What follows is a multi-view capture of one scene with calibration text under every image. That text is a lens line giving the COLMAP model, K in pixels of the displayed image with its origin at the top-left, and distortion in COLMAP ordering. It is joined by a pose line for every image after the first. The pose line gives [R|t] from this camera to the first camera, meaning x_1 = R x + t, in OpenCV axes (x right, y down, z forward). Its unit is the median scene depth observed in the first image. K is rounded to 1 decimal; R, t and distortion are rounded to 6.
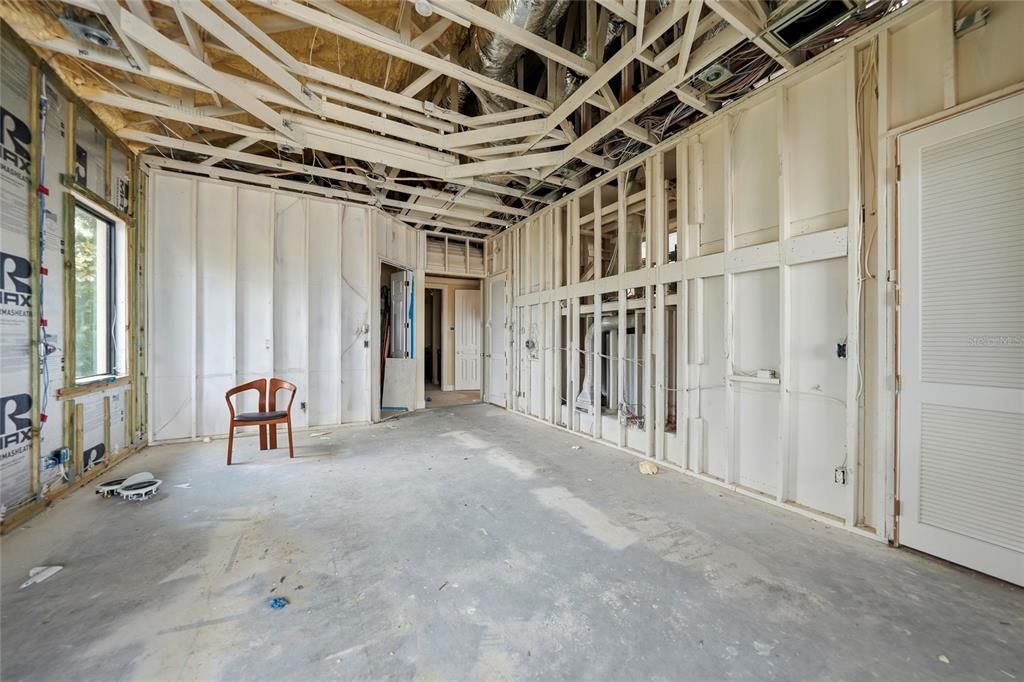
lens RADIAL K [[353.7, 0, 510.8], [0, 353.7, 335.4], [0, 0, 1]] dist [-0.032070, 0.006598]
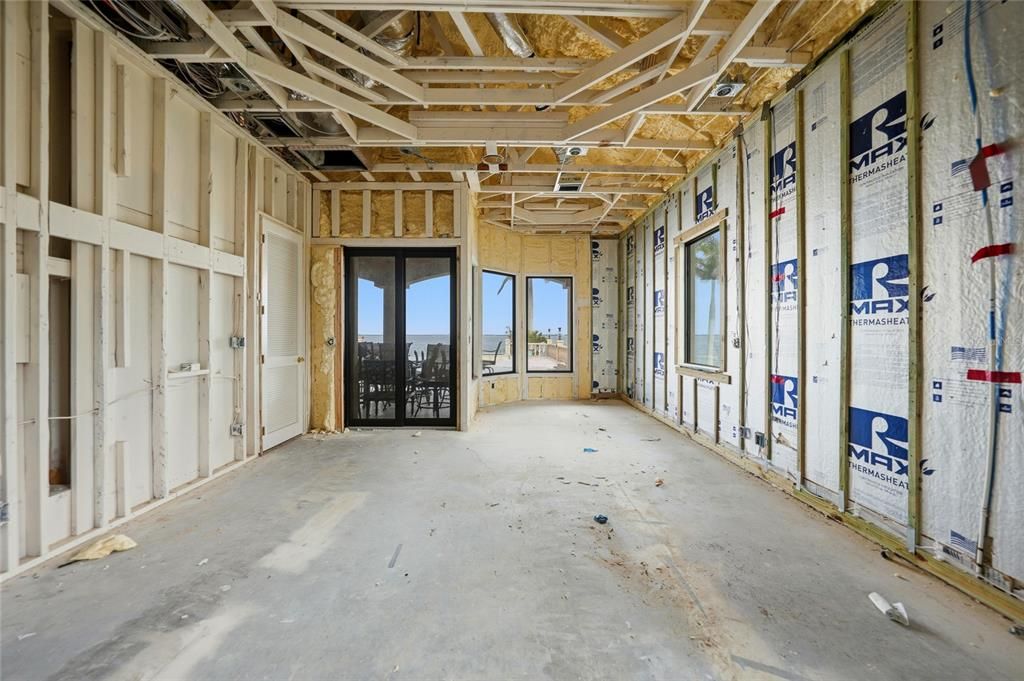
lens RADIAL K [[353.7, 0, 510.8], [0, 353.7, 334.9], [0, 0, 1]] dist [-0.032070, 0.006598]
pose [[-0.873321, -0.003400, 0.487133, -0.652937], [-0.006442, 0.999969, -0.004570, 0.012687], [-0.487102, -0.007129, -0.873316, 1.532655]]
